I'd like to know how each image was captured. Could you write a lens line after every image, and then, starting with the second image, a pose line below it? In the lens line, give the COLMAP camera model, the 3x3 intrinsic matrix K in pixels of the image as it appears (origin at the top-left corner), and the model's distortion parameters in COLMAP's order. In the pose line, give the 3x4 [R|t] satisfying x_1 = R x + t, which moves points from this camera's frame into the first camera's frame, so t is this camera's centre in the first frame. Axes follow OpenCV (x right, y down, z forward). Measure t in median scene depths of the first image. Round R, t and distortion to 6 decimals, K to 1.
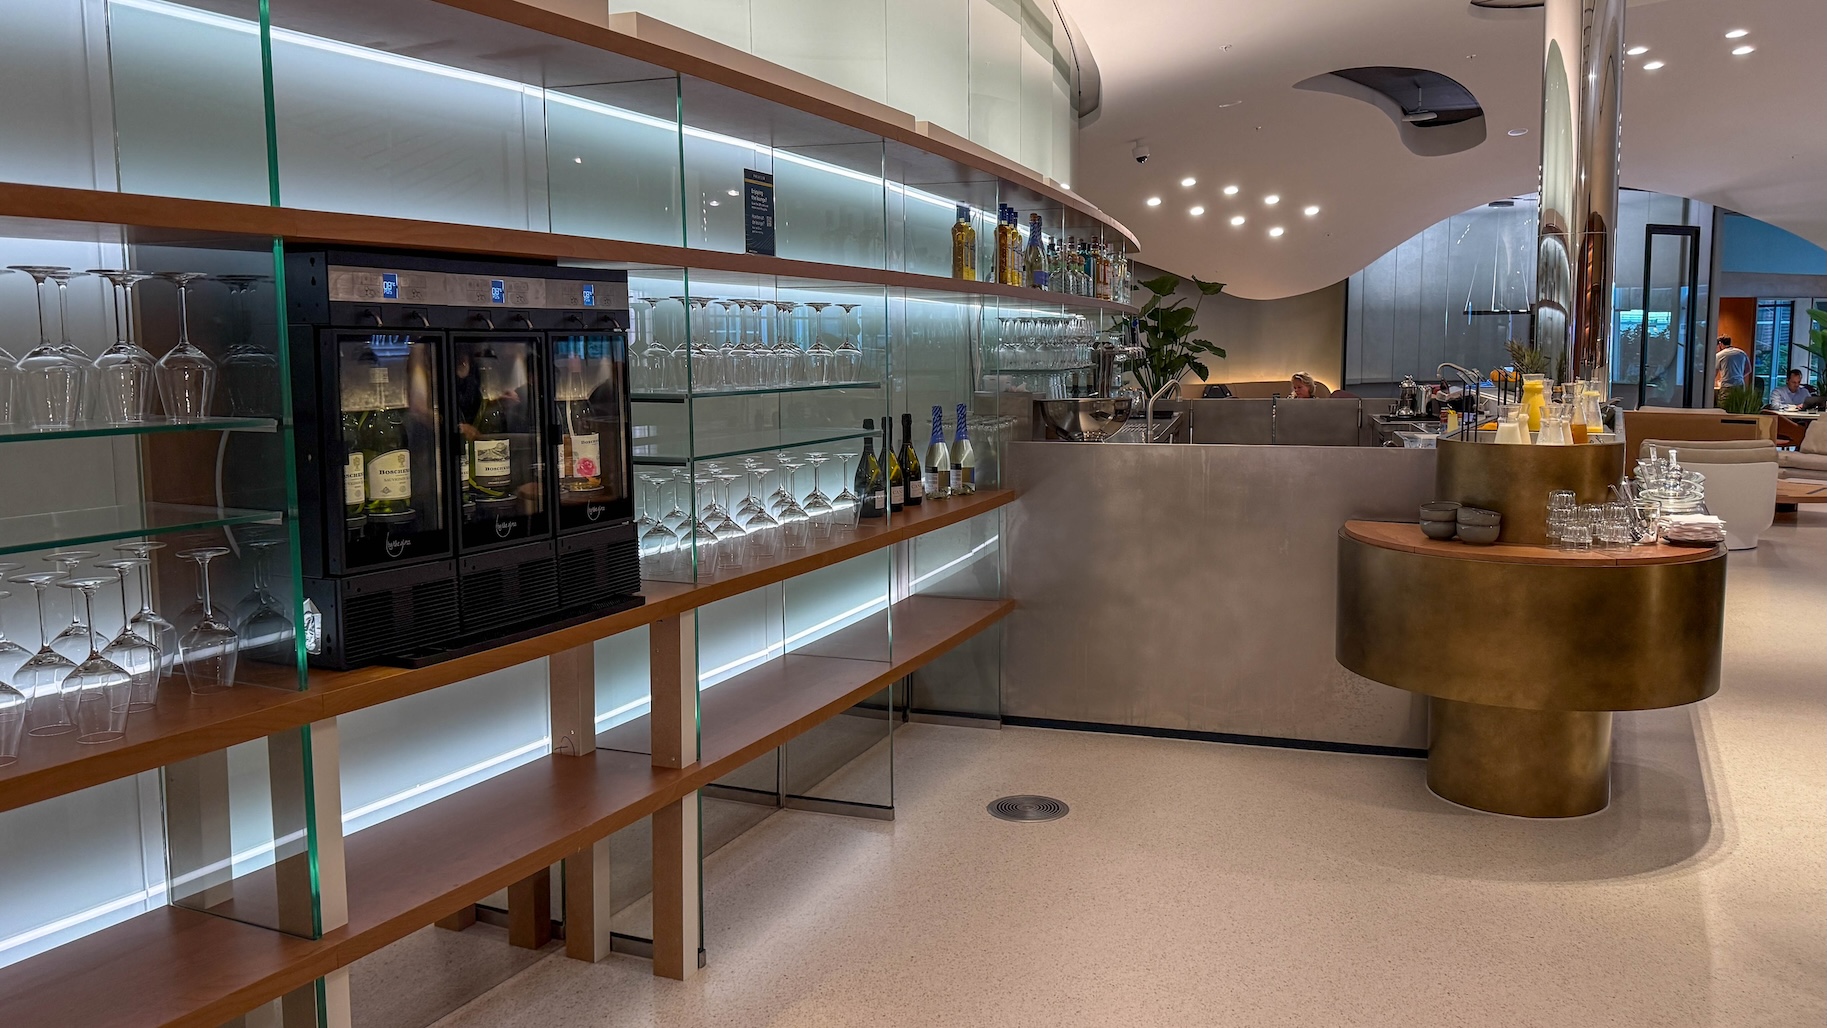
lens RADIAL K [[1455.4, 0, 913.5], [0, 1455.4, 514.0], [0, 0, 1]] dist [-0.000962, -0.005233]
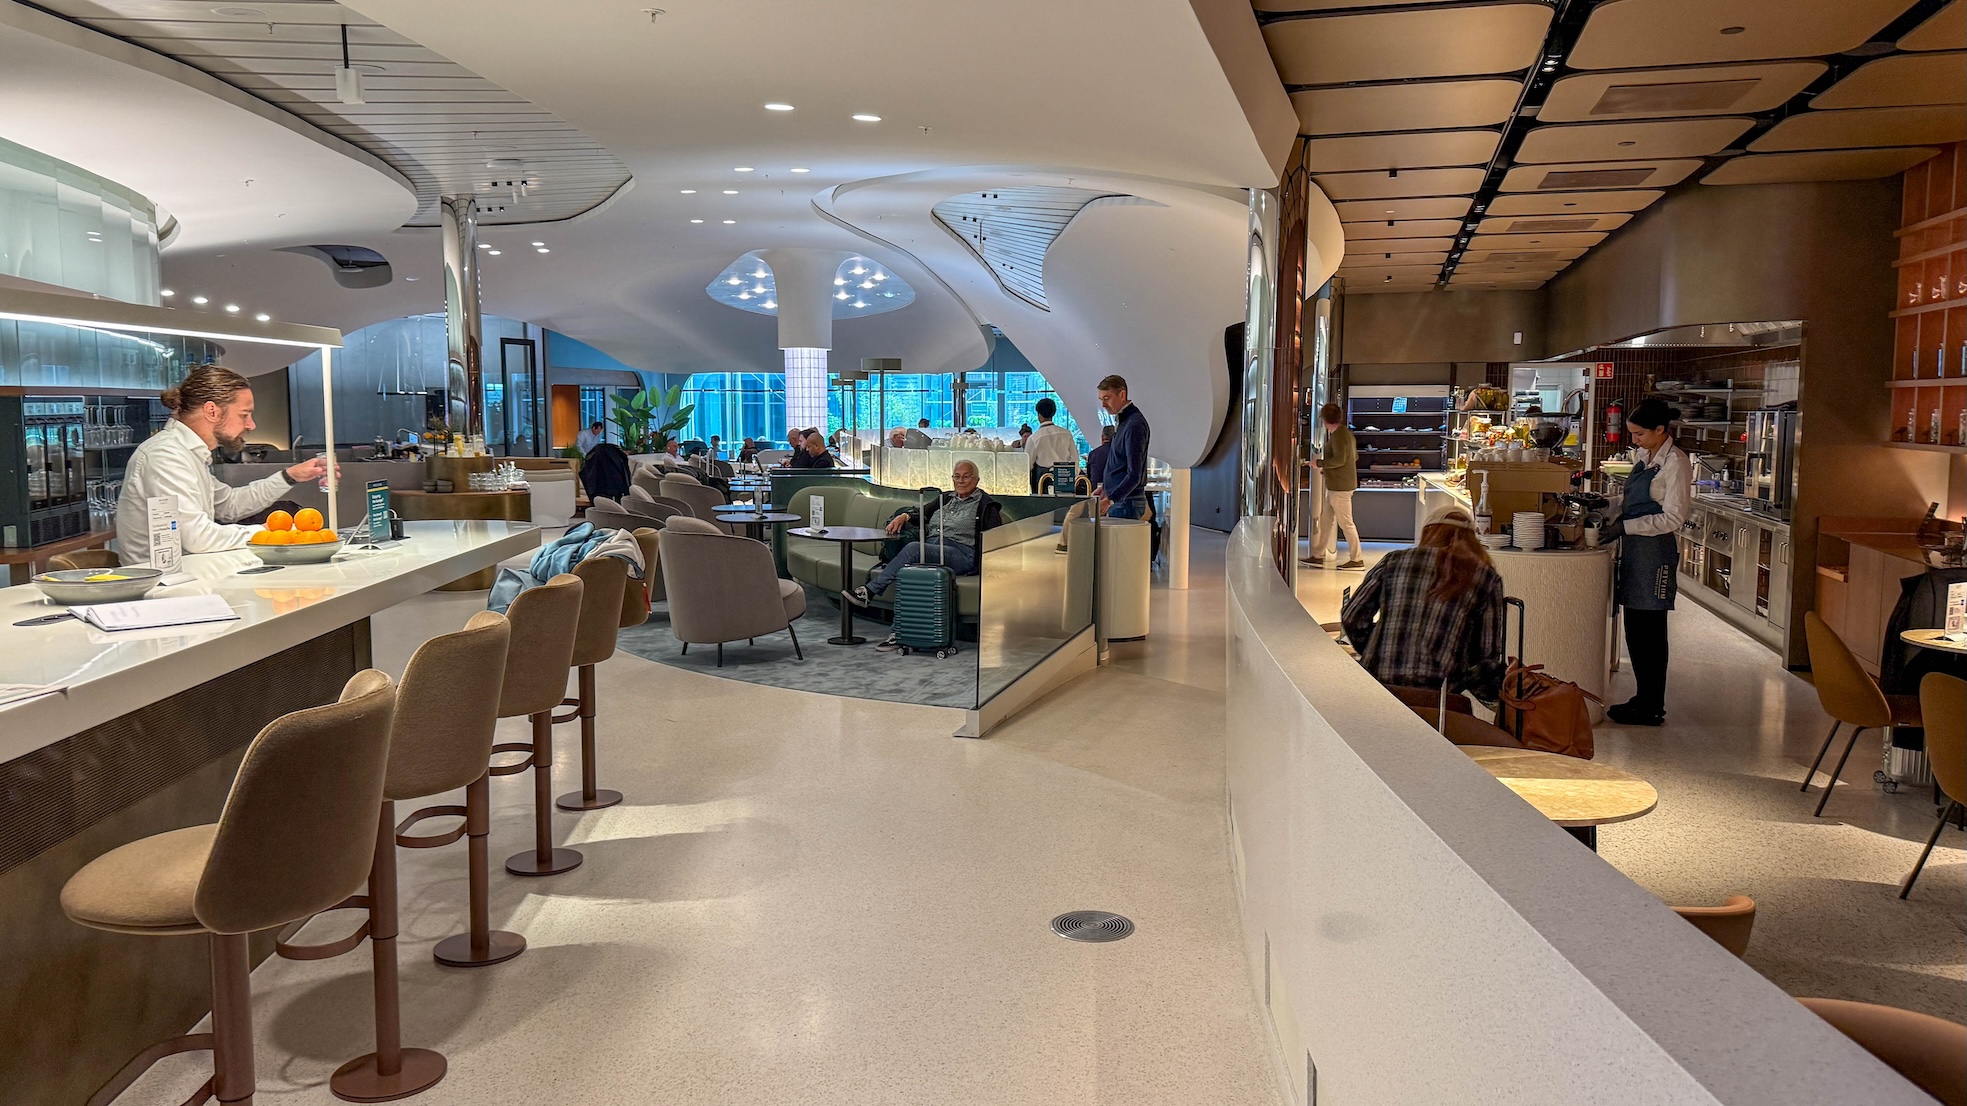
lens RADIAL K [[1435.6, 0, 1125.9], [0, 1435.6, 569.1], [0, 0, 1]] dist [-0.002931, -0.037878]
pose [[0.649123, -0.072328, 0.757237, -0.831220], [0.078037, 0.996549, 0.028291, 0.184857], [-0.756670, 0.040728, 0.652527, -1.726371]]
